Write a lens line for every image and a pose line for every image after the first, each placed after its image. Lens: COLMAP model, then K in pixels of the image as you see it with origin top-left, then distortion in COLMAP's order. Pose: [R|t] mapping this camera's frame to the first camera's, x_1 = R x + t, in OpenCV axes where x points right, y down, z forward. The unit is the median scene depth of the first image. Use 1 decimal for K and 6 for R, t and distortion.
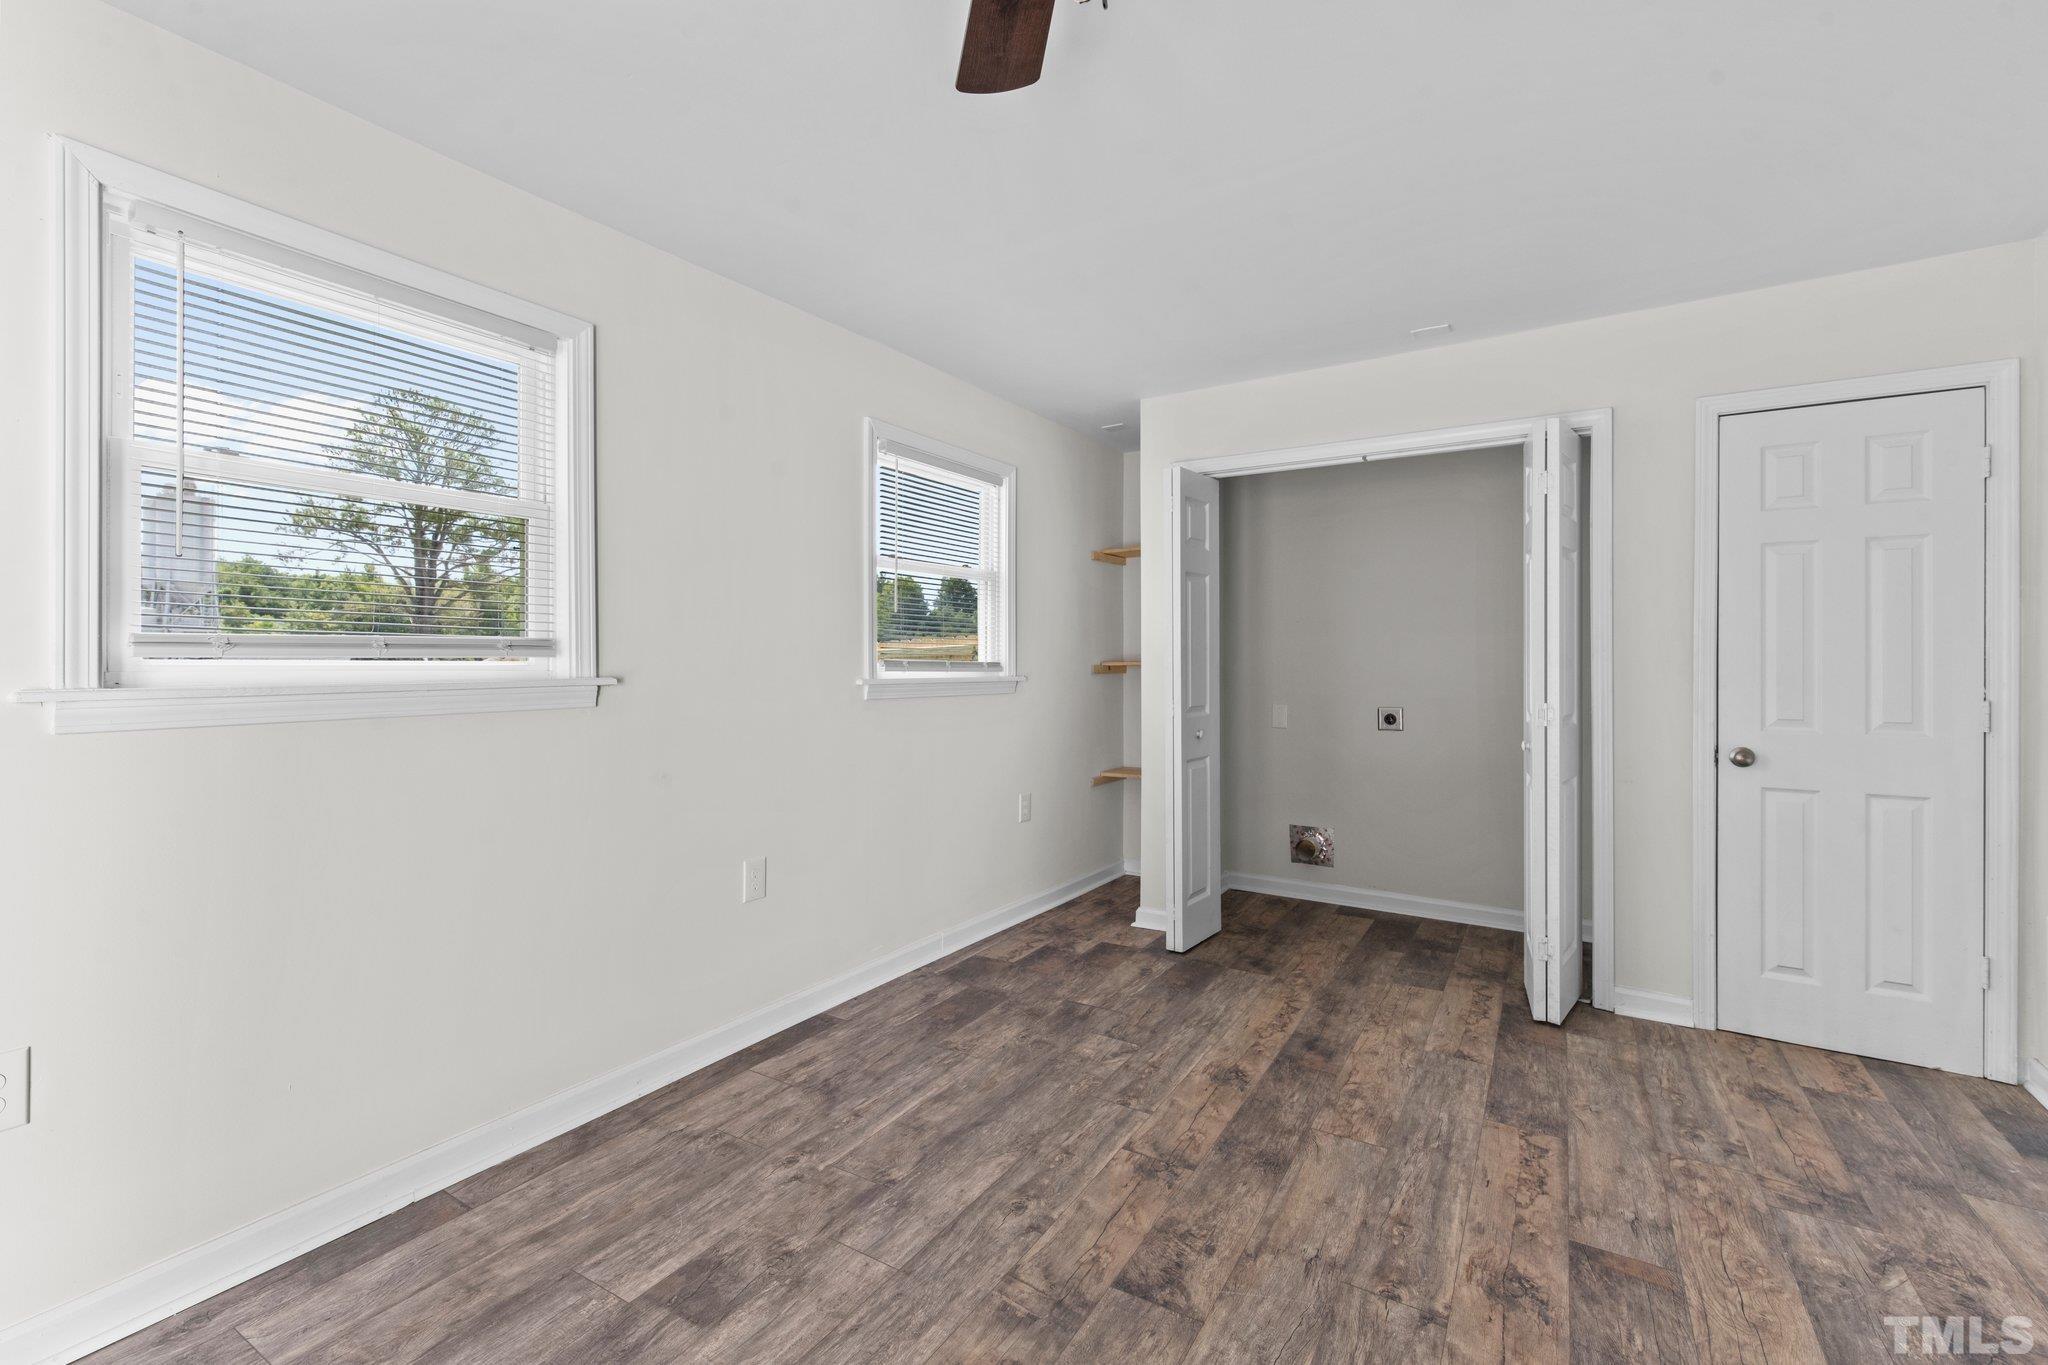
lens RADIAL K [[892.8, 0, 1019.7], [0, 892.8, 668.9], [0, 0, 1]] dist [0.002134, -0.001814]
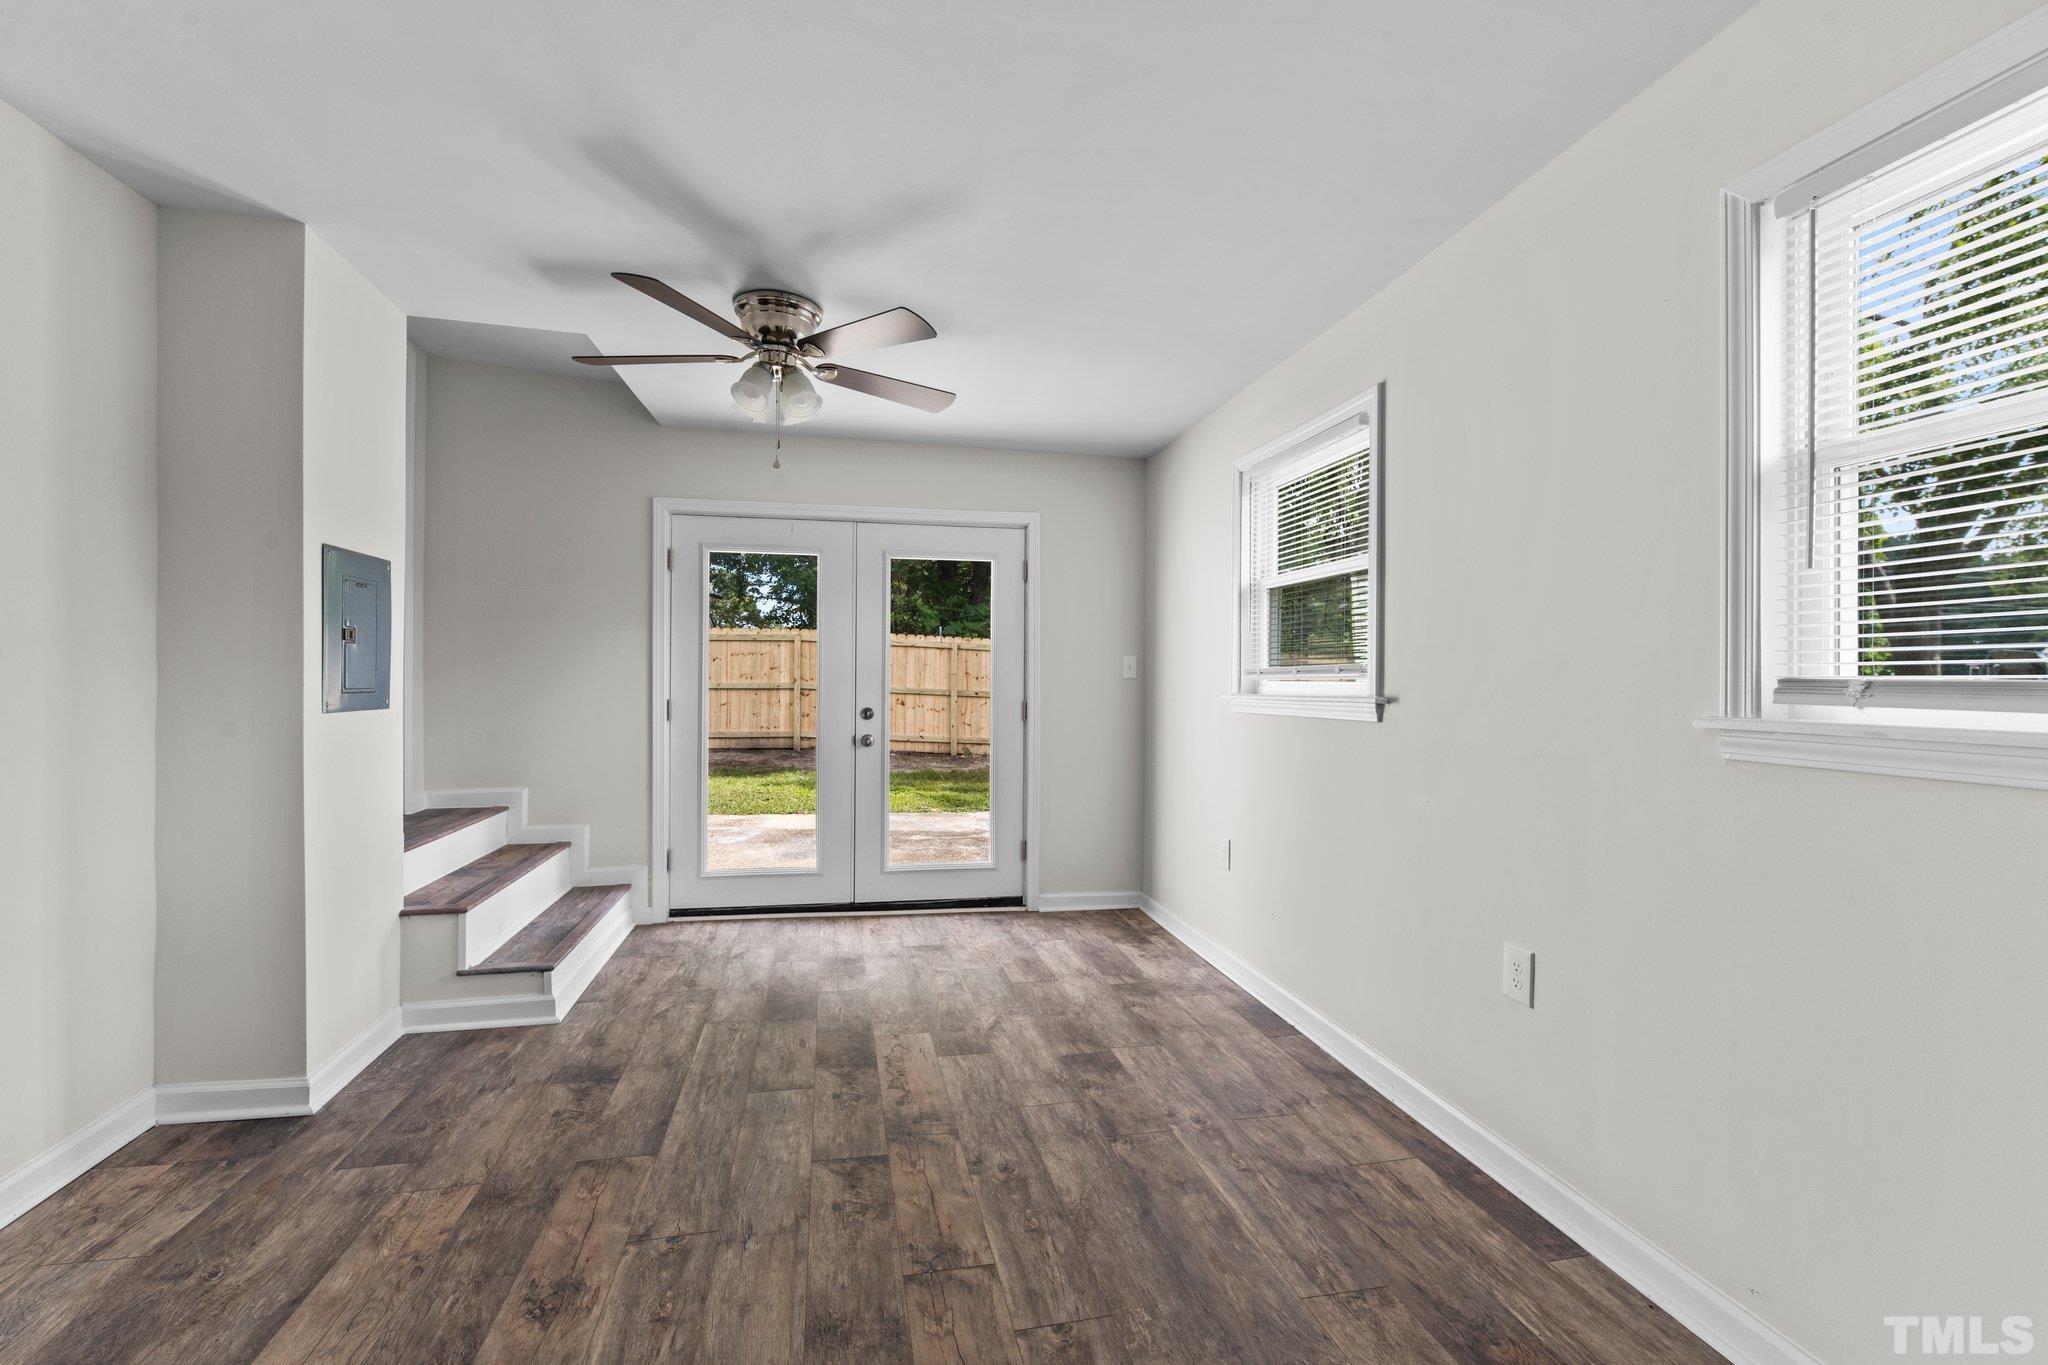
lens RADIAL K [[892.8, 0, 1019.4], [0, 892.8, 680.9], [0, 0, 1]] dist [0.002134, -0.001814]
pose [[-0.730043, -0.006834, -0.683368, 0.742722], [-0.012761, 0.999912, 0.003633, -0.008958], [0.683283, 0.011373, -0.730065, 1.795619]]
